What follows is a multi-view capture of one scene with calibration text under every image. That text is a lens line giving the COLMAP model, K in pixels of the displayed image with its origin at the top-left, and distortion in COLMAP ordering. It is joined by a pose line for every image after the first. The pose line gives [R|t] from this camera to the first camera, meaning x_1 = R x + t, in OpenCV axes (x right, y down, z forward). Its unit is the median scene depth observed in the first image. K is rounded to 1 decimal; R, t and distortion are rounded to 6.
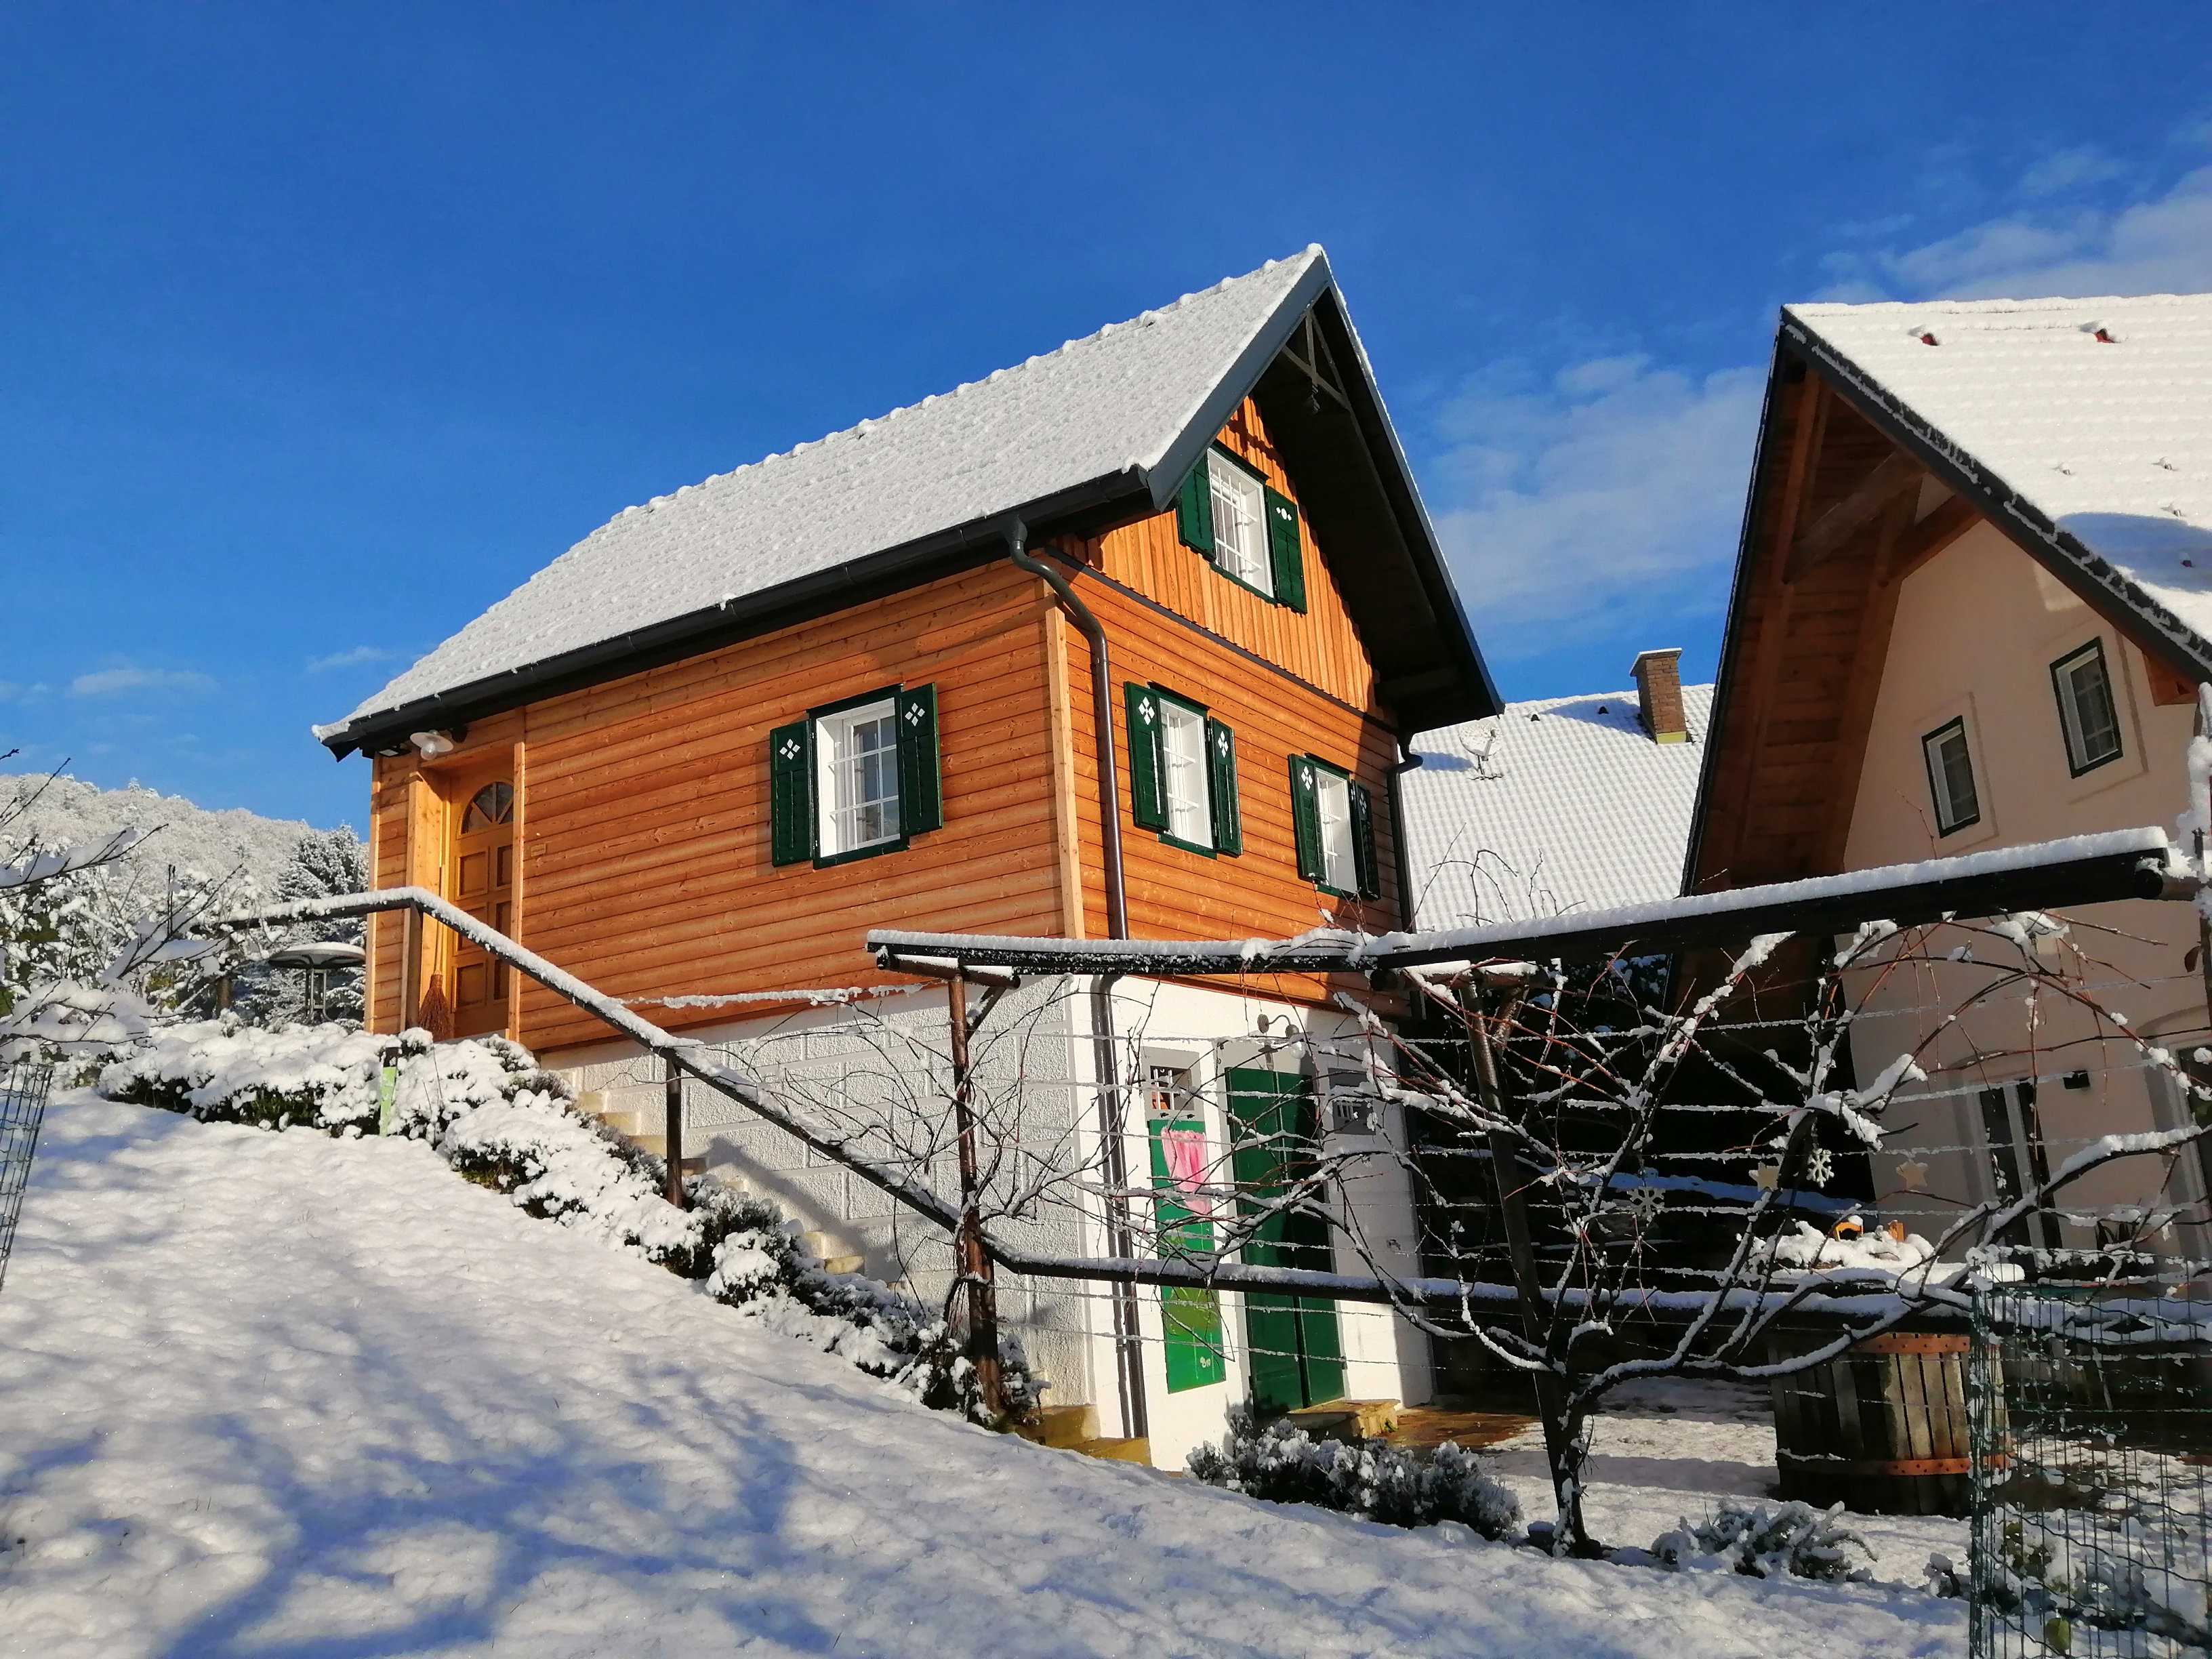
lens RADIAL K [[1701.2, 0, 1141.5], [0, 1701.2, 834.6], [0, 0, 1]] dist [0.131907, -0.225936]
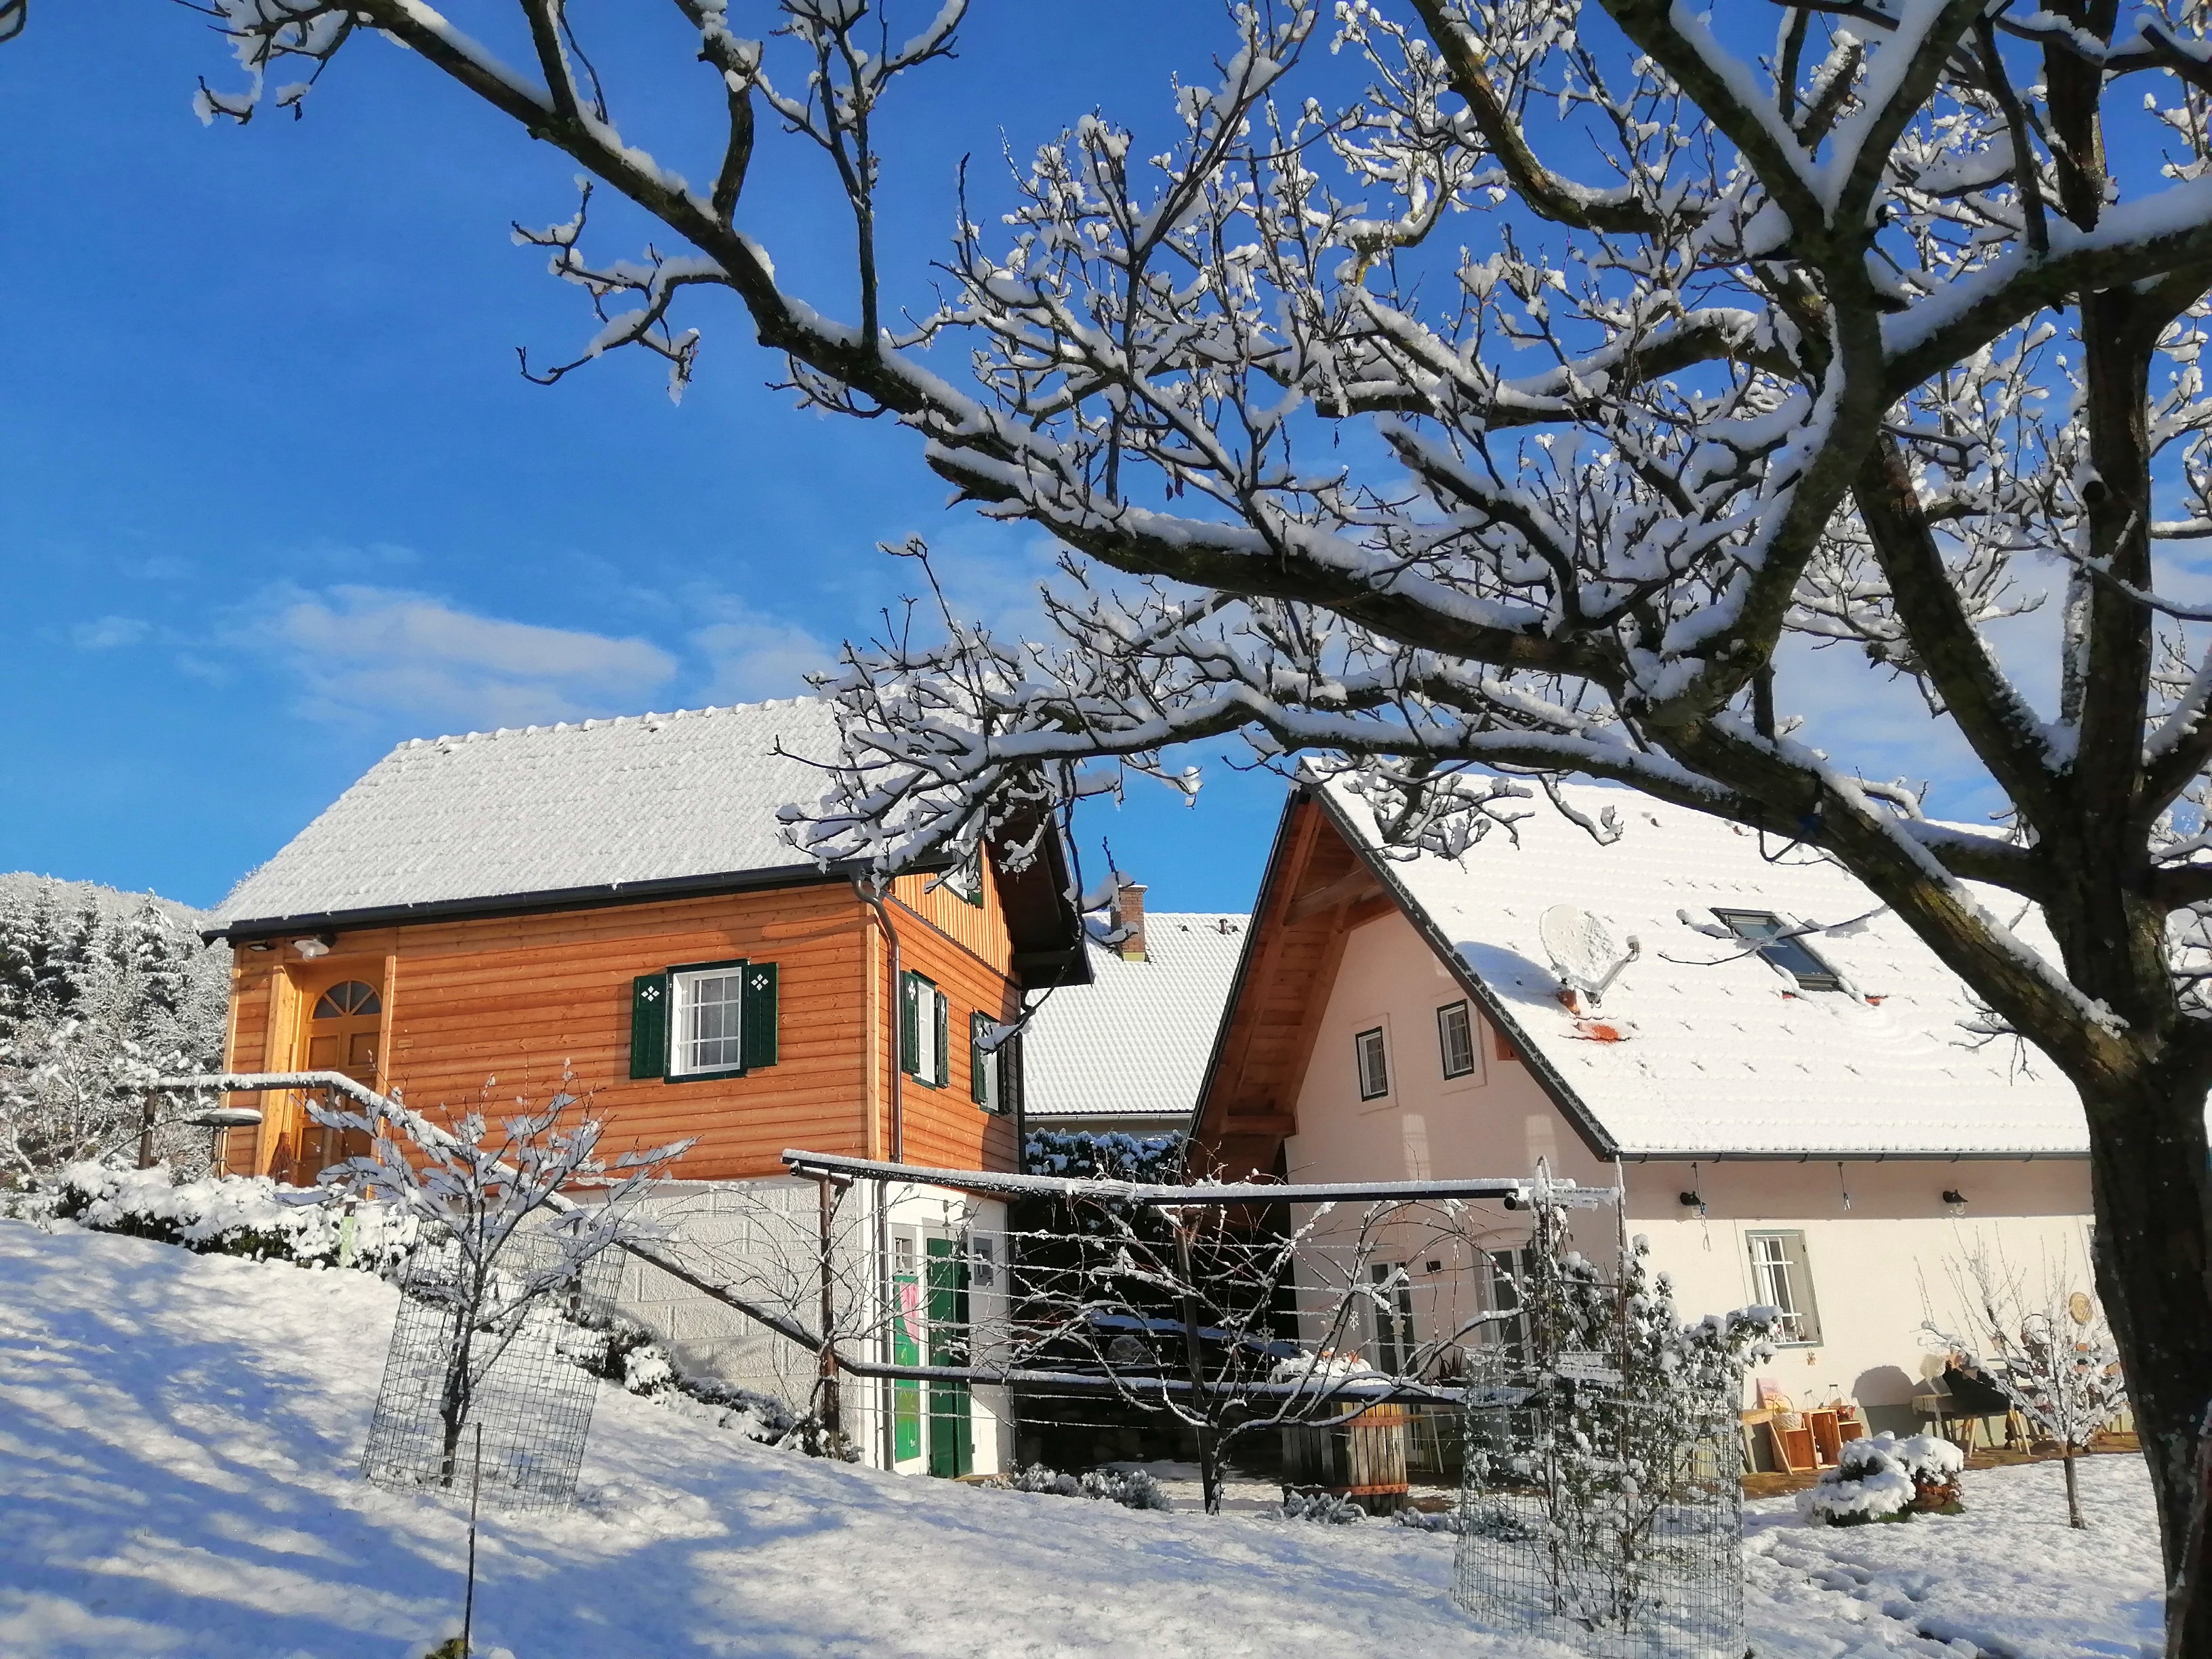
lens RADIAL K [[1701.2, 0, 1141.5], [0, 1701.2, 834.6], [0, 0, 1]] dist [0.131907, -0.225936]
pose [[0.932379, 0.122315, 0.340160, -0.356629], [-0.097299, 0.991203, -0.089721, -0.100408], [-0.348141, 0.050557, 0.936078, -0.497681]]
